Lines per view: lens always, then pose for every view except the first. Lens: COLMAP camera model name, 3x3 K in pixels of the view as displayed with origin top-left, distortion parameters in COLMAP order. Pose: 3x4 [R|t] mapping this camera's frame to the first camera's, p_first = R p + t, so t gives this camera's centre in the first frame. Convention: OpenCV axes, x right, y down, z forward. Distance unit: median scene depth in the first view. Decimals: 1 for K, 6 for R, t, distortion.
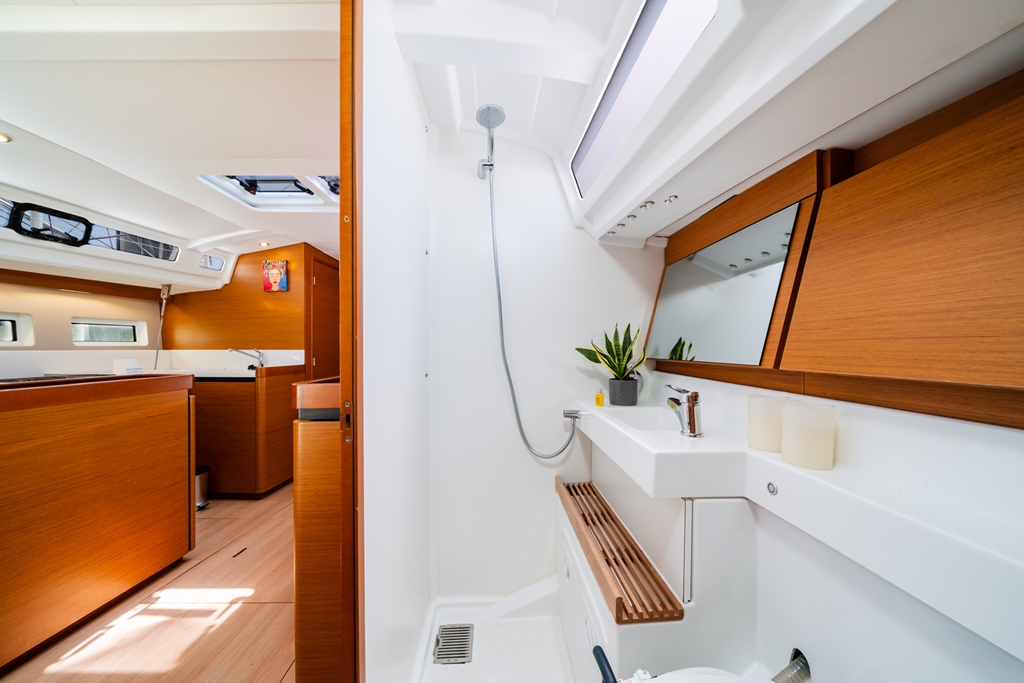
lens RADIAL K [[363.2, 0, 506.7], [0, 363.2, 350.8], [0, 0, 1]] dist [-0.007952, 0.000234]
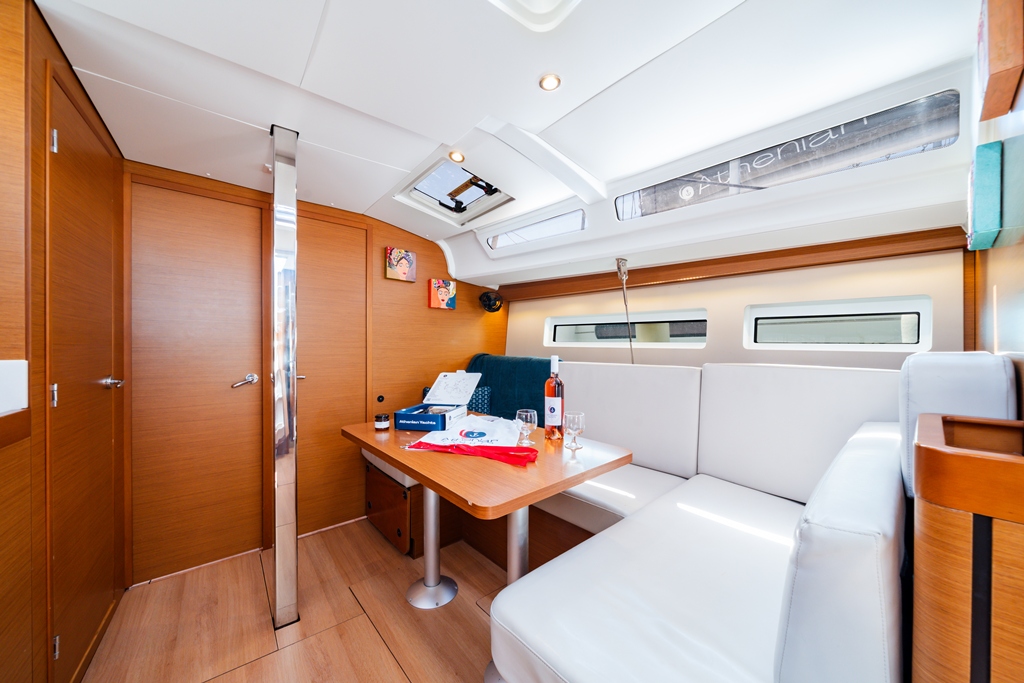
lens RADIAL K [[363.2, 0, 506.7], [0, 363.2, 350.8], [0, 0, 1]] dist [-0.007952, 0.000234]
pose [[0.781544, -0.002099, 0.623846, -0.458086], [-0.001172, 0.999988, 0.004833, -0.011450], [-0.623849, -0.004508, 0.781532, 0.558973]]
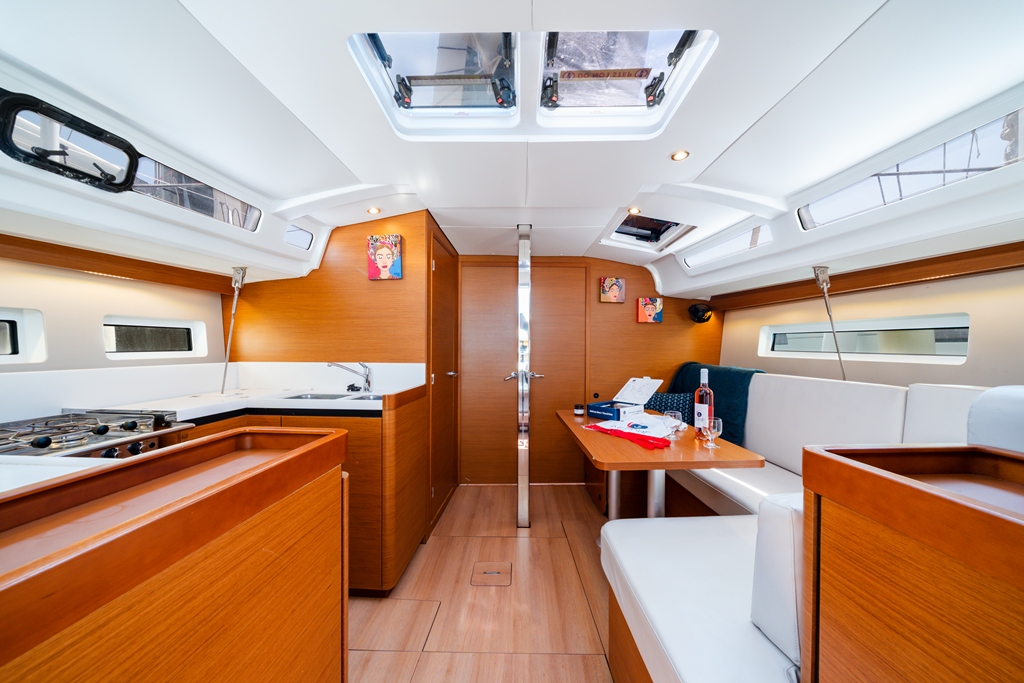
lens RADIAL K [[362.9, 0, 508.9], [0, 362.9, 352.5], [0, 0, 1]] dist [-0.002914, -0.000381]
pose [[0.999489, 0.005422, -0.031502, -0.393720], [-0.005182, 0.999957, 0.007694, -0.030896], [0.031542, -0.007527, 0.999474, 0.317292]]
